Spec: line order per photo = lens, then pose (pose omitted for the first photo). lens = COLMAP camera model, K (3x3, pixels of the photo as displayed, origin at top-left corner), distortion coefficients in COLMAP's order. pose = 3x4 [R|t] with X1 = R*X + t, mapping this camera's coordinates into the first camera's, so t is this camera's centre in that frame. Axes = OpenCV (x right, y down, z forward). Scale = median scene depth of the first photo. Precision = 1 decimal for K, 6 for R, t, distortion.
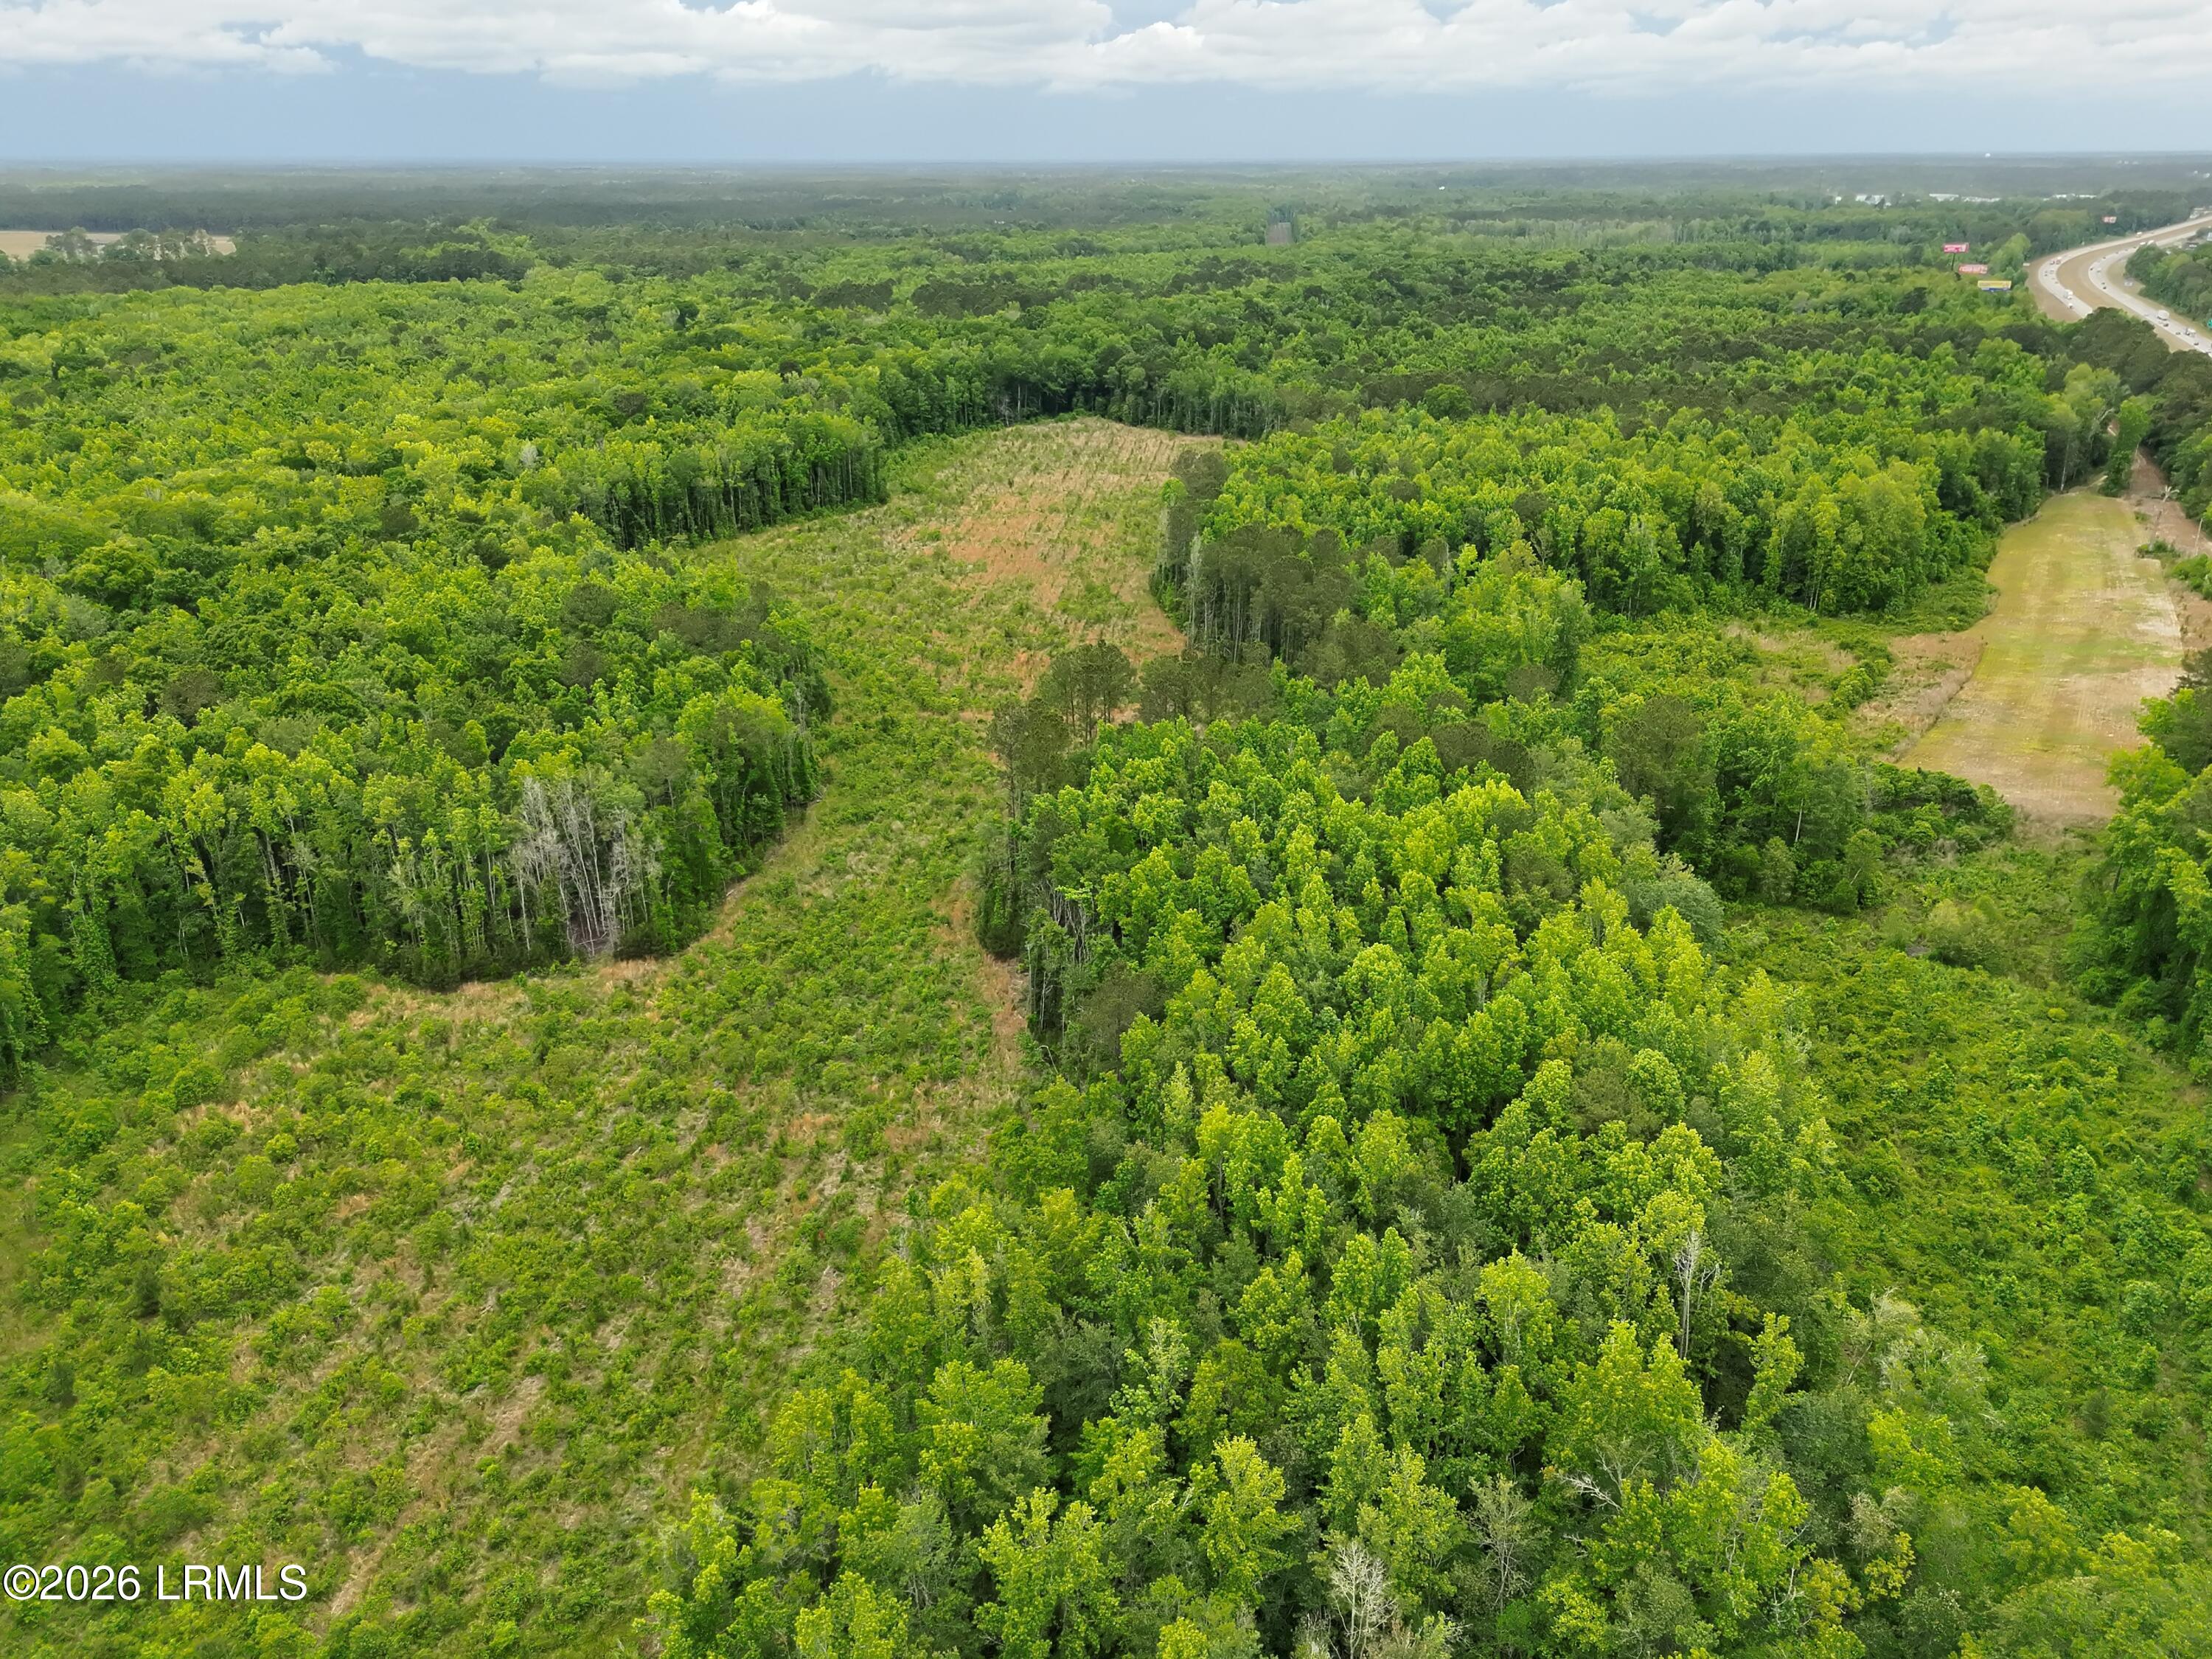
lens RADIAL K [[1669.2, 0, 1103.8], [0, 1669.2, 838.6], [0, 0, 1]] dist [0.078247, -0.071960]
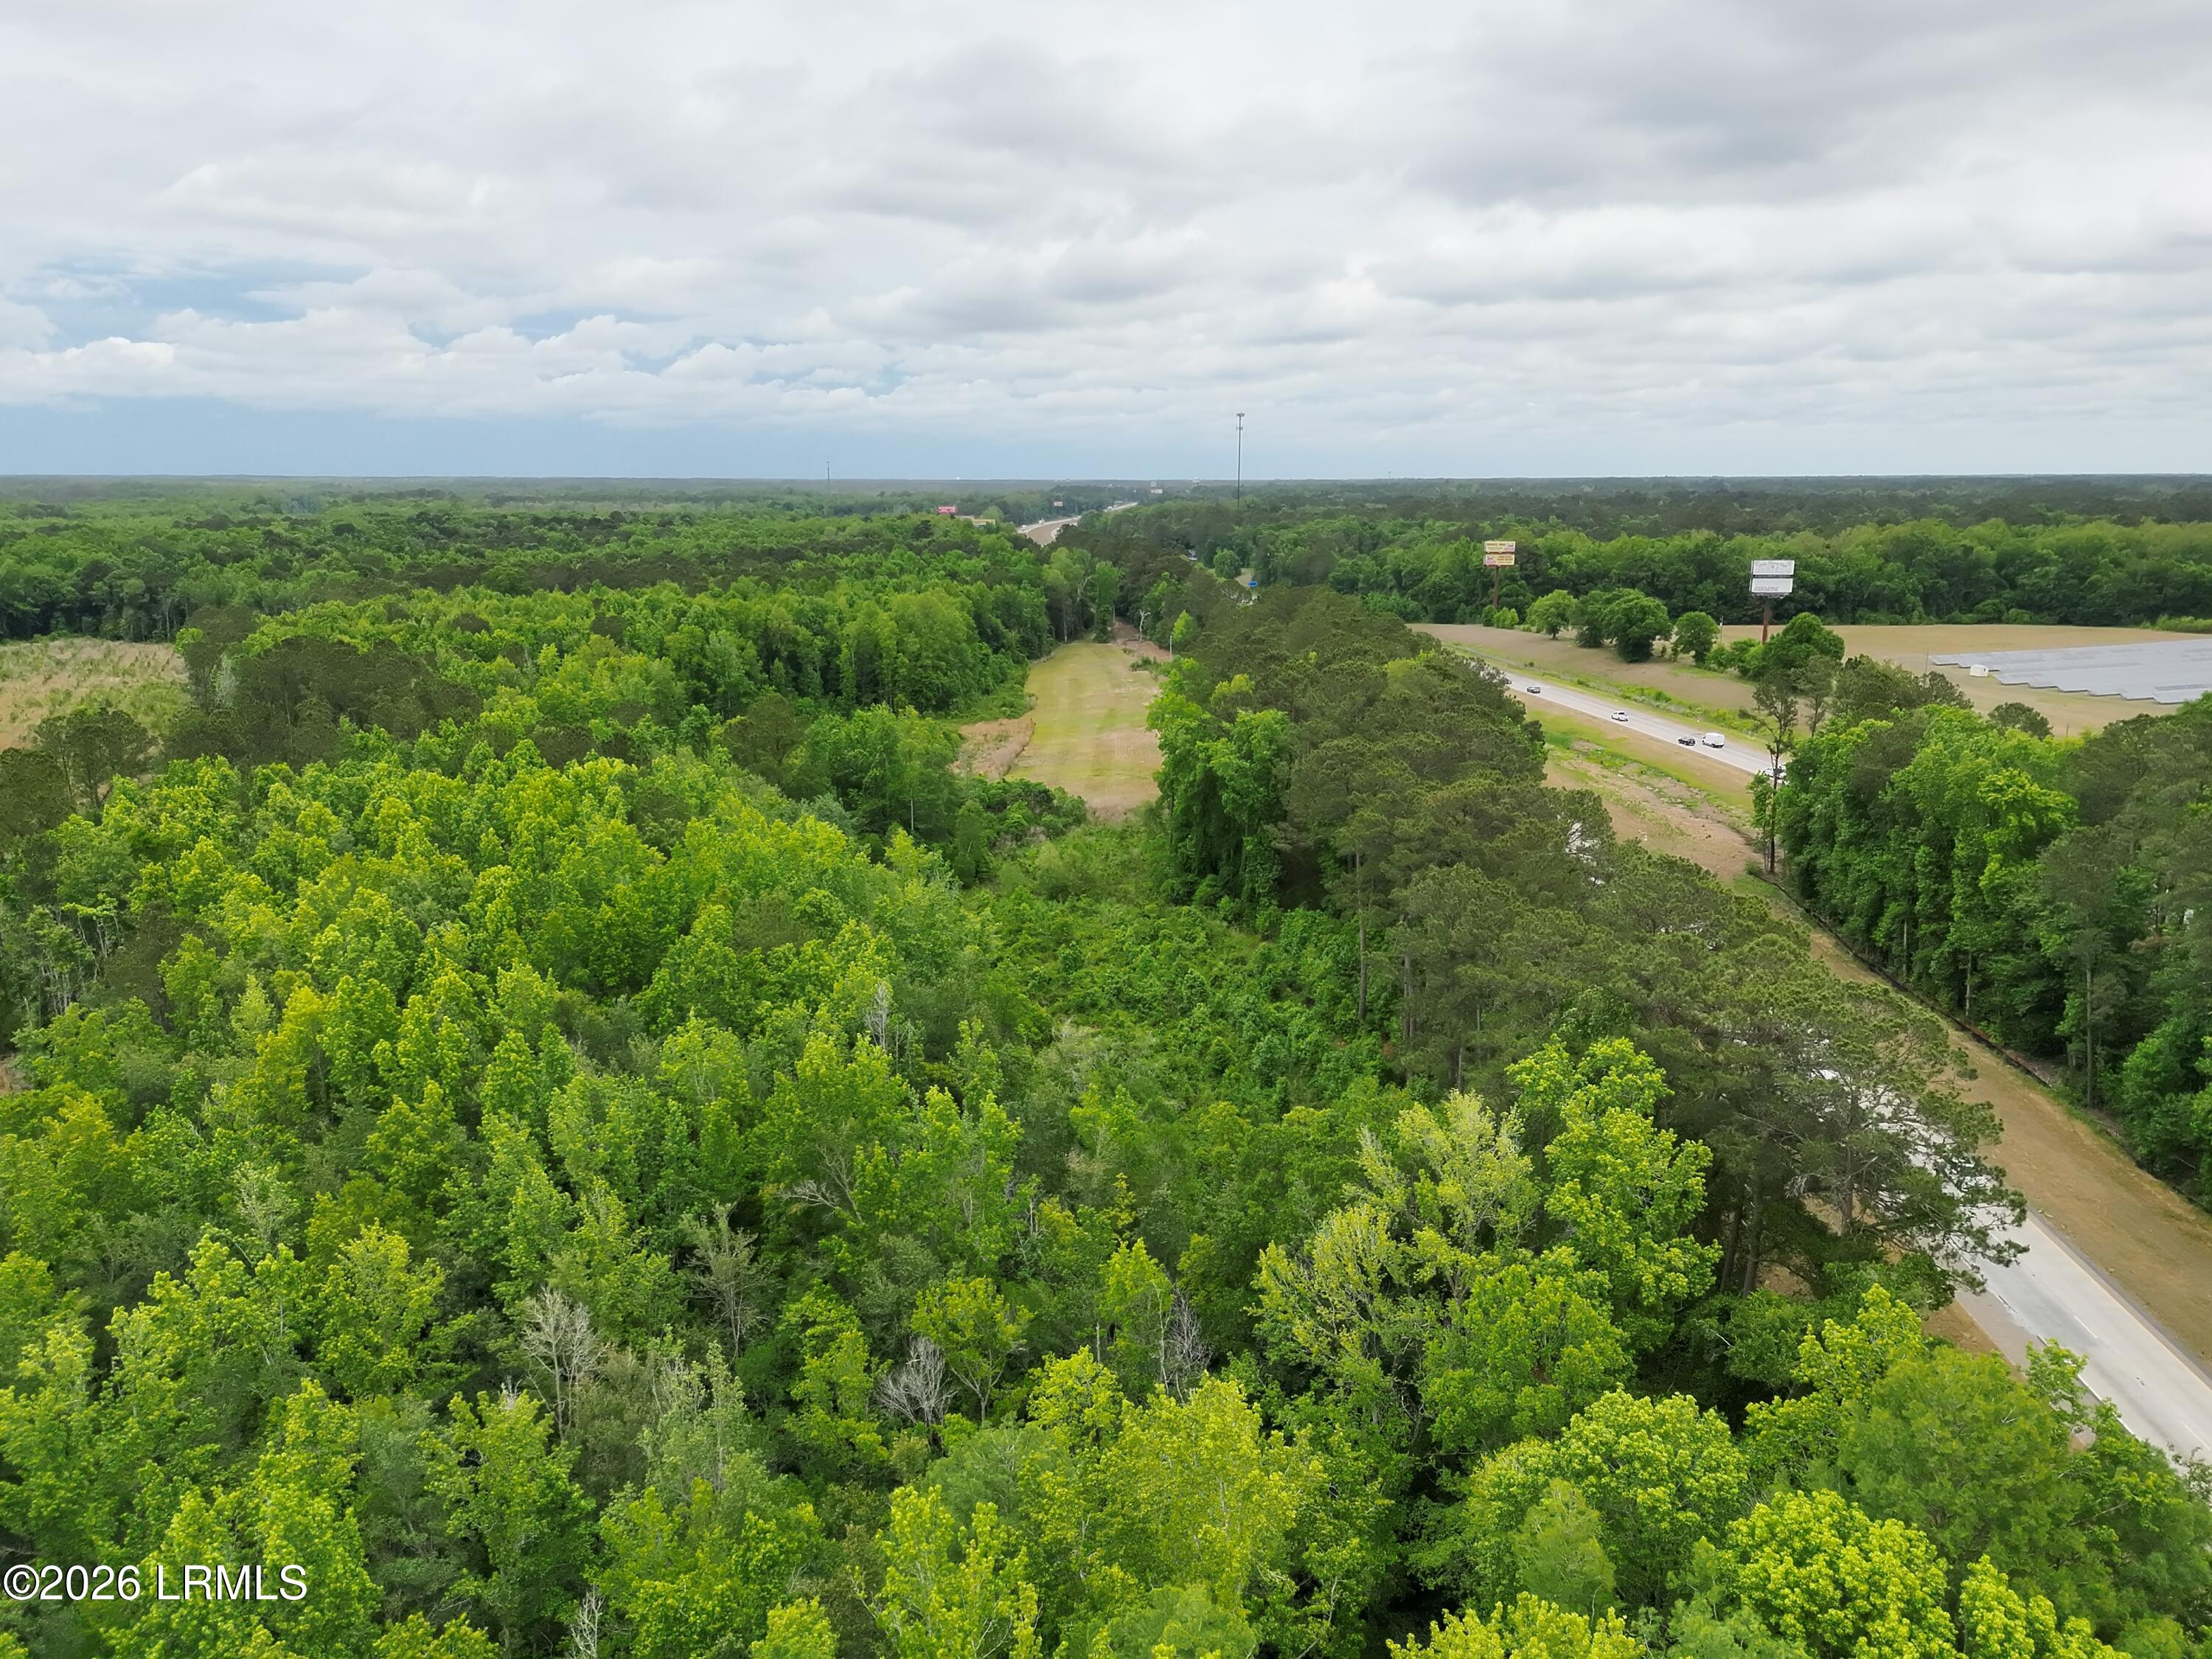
lens RADIAL K [[1669.2, 0, 1107.5], [0, 1669.2, 833.6], [0, 0, 1]] dist [0.078247, -0.071960]
pose [[0.859876, -0.105982, 0.499380, -0.000120], [0.192258, 0.973420, -0.124460, 0.153240], [-0.472916, 0.203030, 0.857397, 0.060518]]
